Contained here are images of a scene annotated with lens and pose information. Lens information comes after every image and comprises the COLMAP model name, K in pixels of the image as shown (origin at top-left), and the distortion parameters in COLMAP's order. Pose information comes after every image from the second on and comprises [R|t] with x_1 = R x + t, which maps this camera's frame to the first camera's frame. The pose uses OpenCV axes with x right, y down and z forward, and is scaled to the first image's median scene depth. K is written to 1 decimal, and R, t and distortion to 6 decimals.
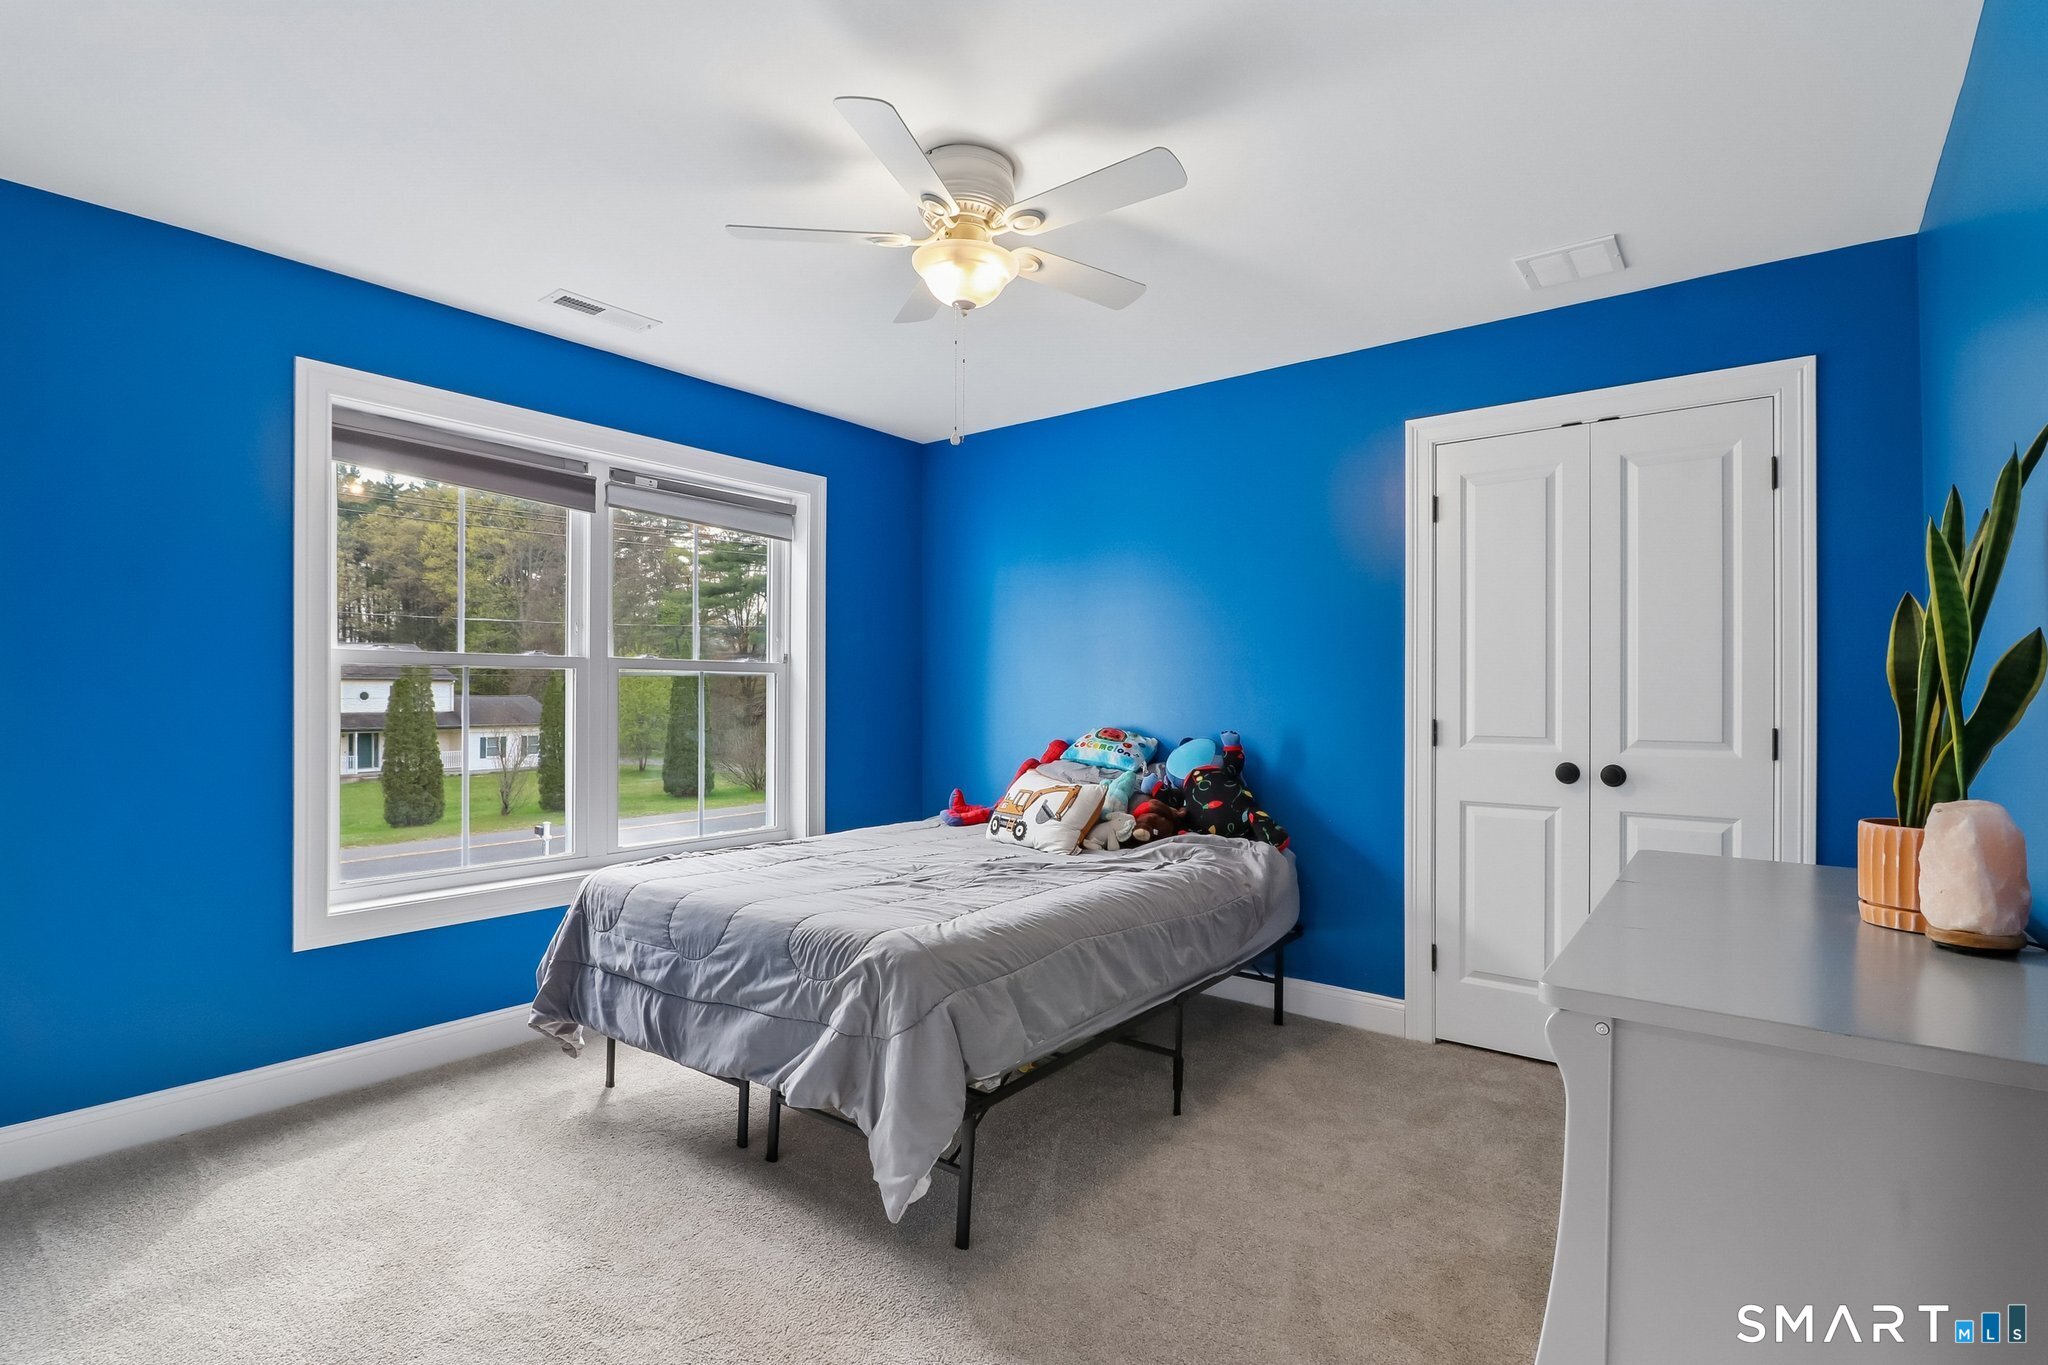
lens RADIAL K [[958.0, 0, 1017.8], [0, 958.0, 693.6], [0, 0, 1]] dist [0.000286, -0.016131]
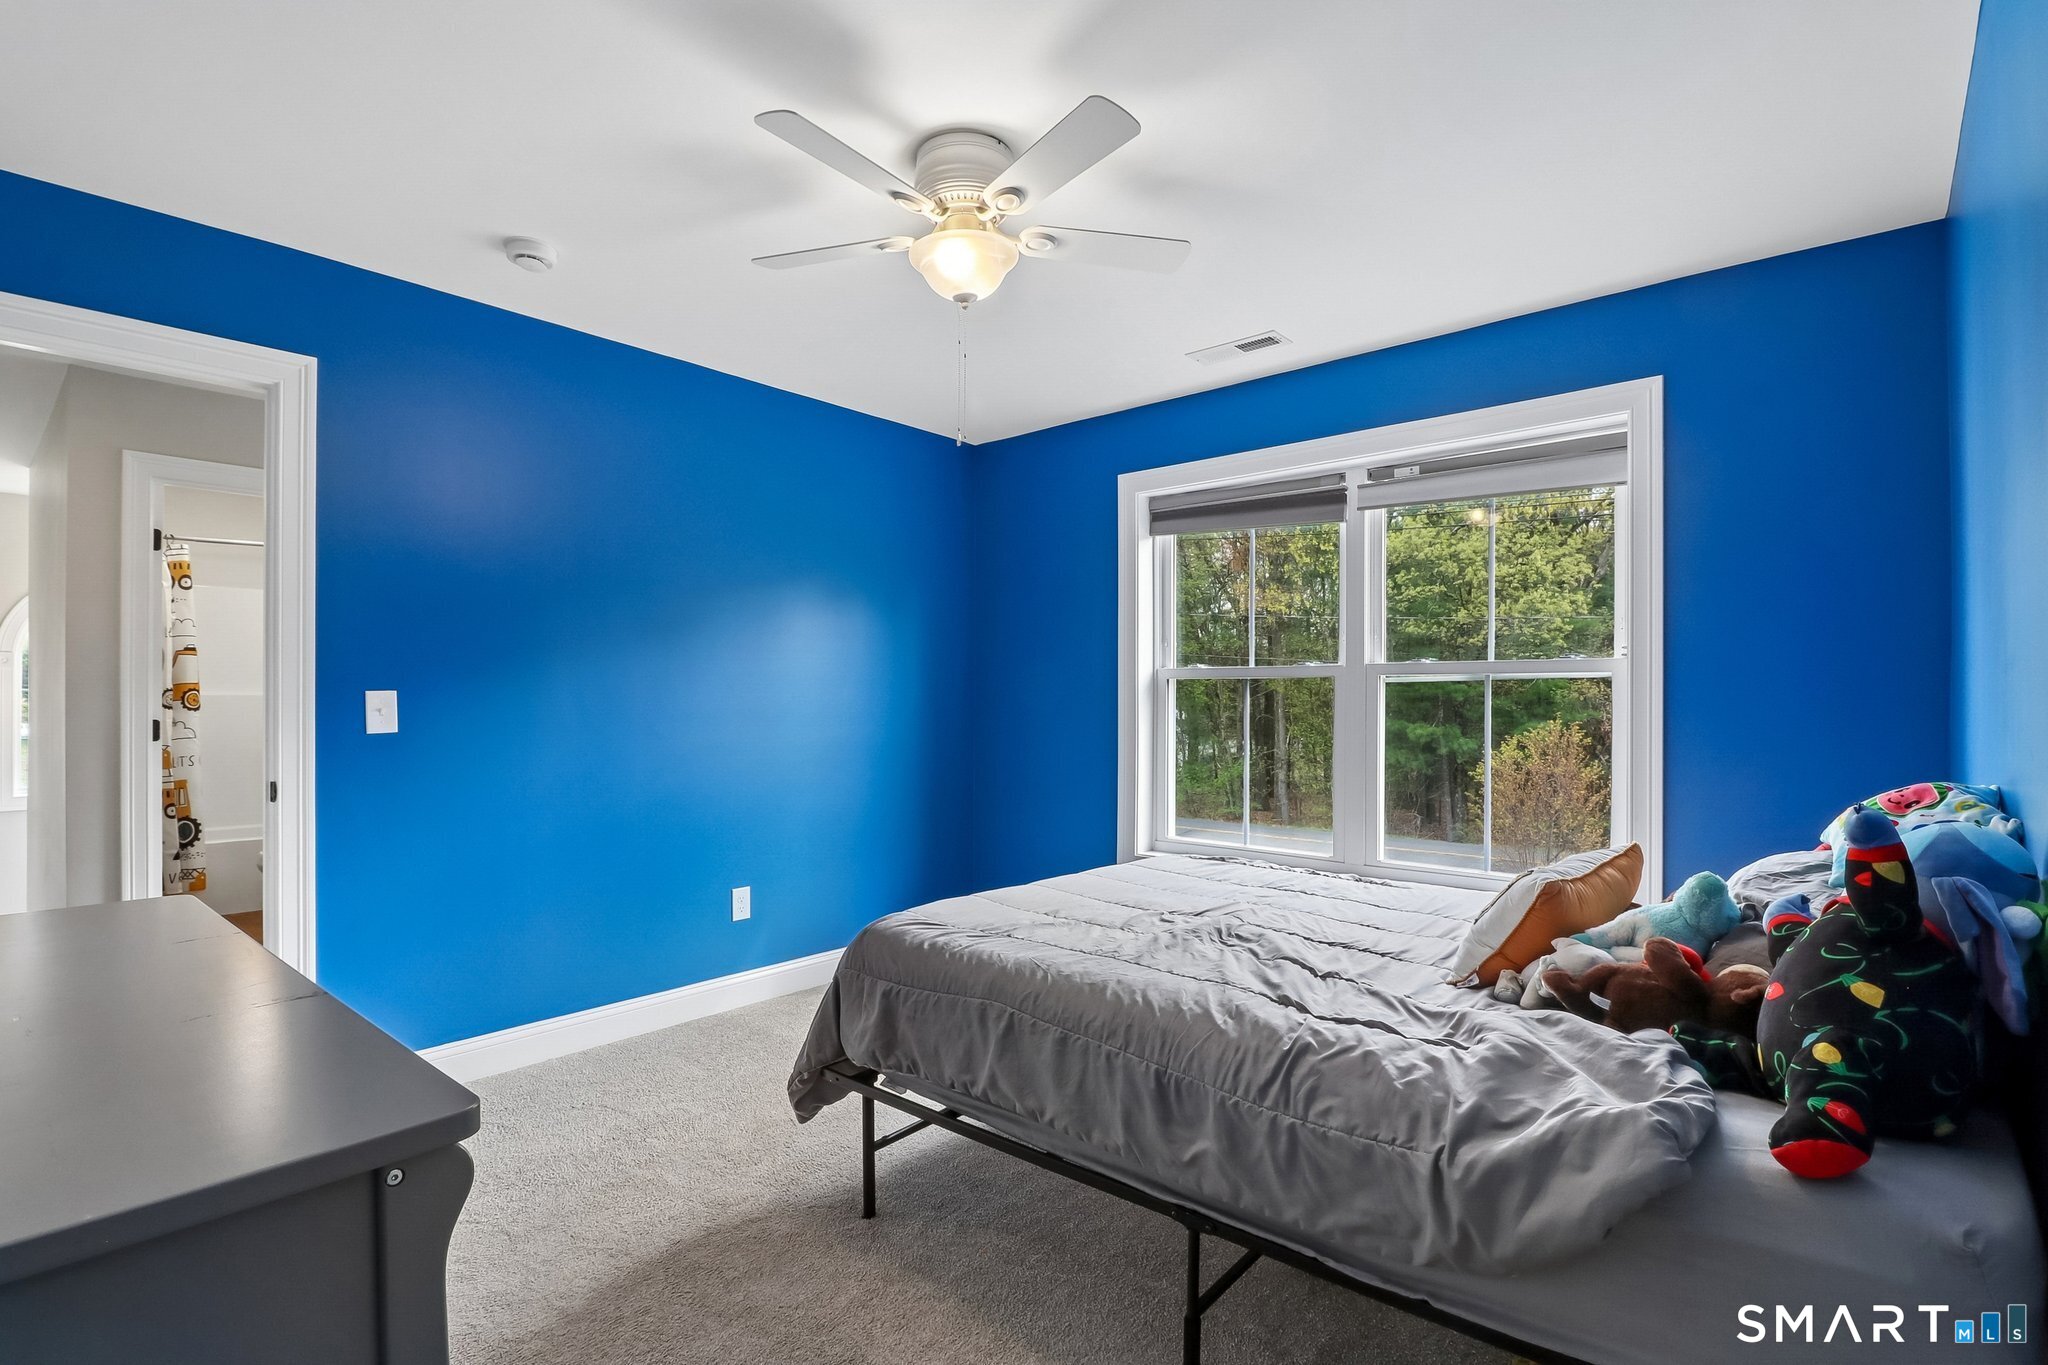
lens RADIAL K [[958.0, 0, 1017.8], [0, 958.0, 693.6], [0, 0, 1]] dist [0.000286, -0.016131]
pose [[-0.034826, -0.008809, -0.999355, 0.582013], [0.002076, 0.999958, -0.008887, 0.000201], [0.999391, -0.002385, -0.034806, 0.703082]]
